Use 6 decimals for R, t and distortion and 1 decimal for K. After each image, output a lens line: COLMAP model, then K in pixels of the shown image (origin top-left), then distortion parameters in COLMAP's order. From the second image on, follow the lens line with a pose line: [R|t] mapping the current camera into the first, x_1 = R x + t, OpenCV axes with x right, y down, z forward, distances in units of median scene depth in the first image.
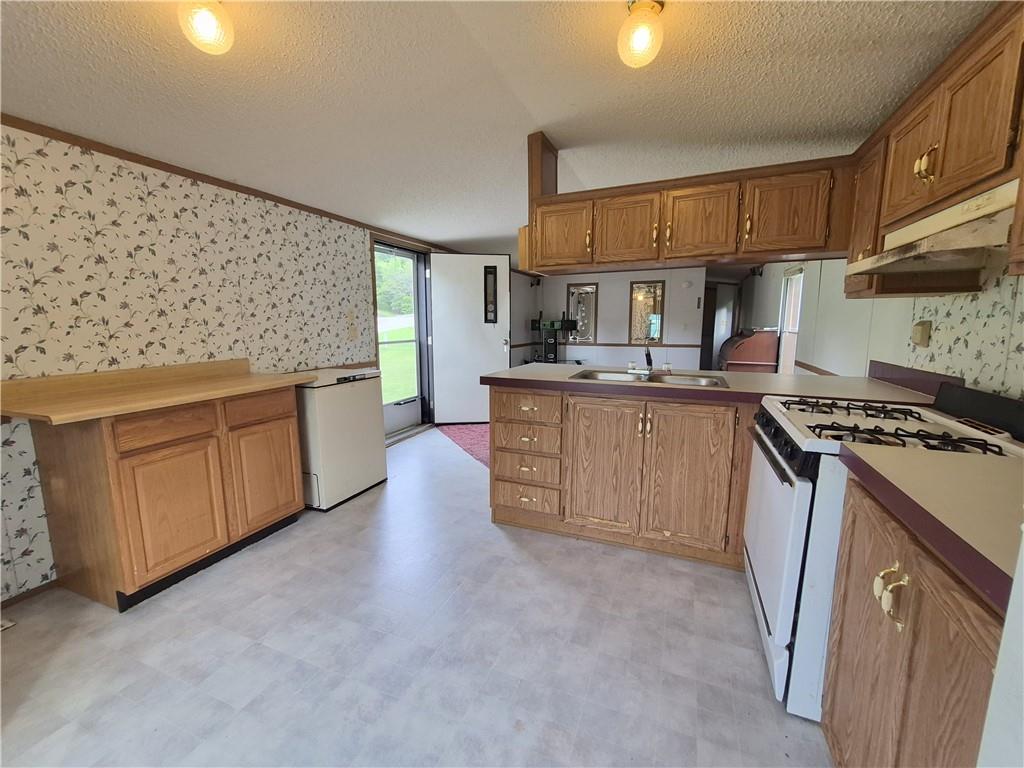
lens RADIAL K [[424.9, 0, 512.0], [0, 424.9, 384.0], [0, 0, 1]] dist [-0.000380, 0.000016]
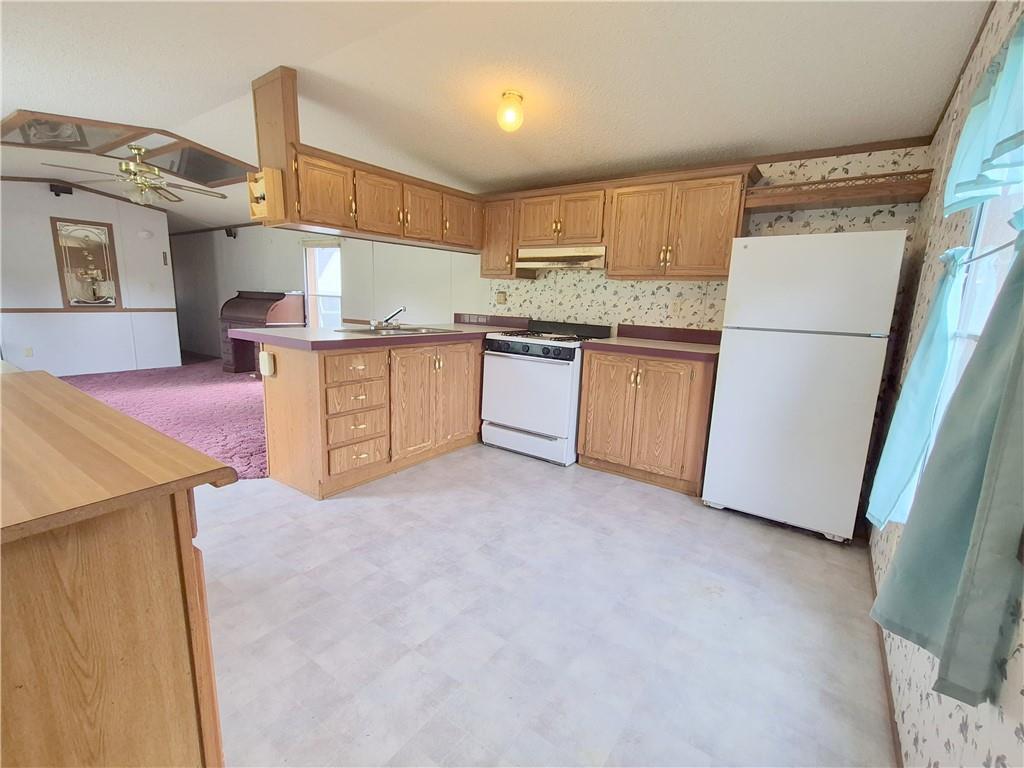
lens RADIAL K [[453.8, 0, 512.0], [0, 453.8, 384.0], [0, 0, 1]] dist [-0.000427, -0.000476]
pose [[0.225583, -0.173078, 0.958726, -0.918510], [0.104055, 0.982744, 0.152930, -0.032047], [-0.968651, 0.065261, 0.239700, 0.372186]]
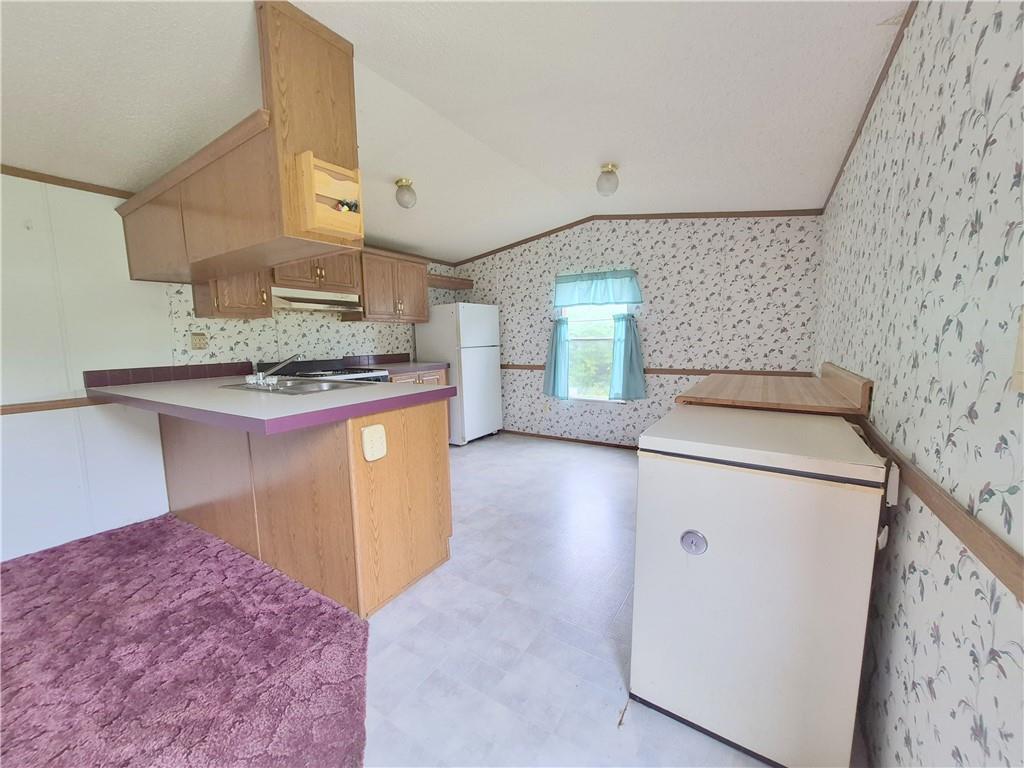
lens RADIAL K [[403.4, 0, 512.0], [0, 403.4, 384.0], [0, 0, 1]] dist [0.000335, 0.000158]
pose [[-0.984319, -0.003783, 0.176357, -0.336668], [0.042002, 0.965988, 0.255152, -0.235655], [-0.171324, 0.258558, -0.950682, 1.798419]]
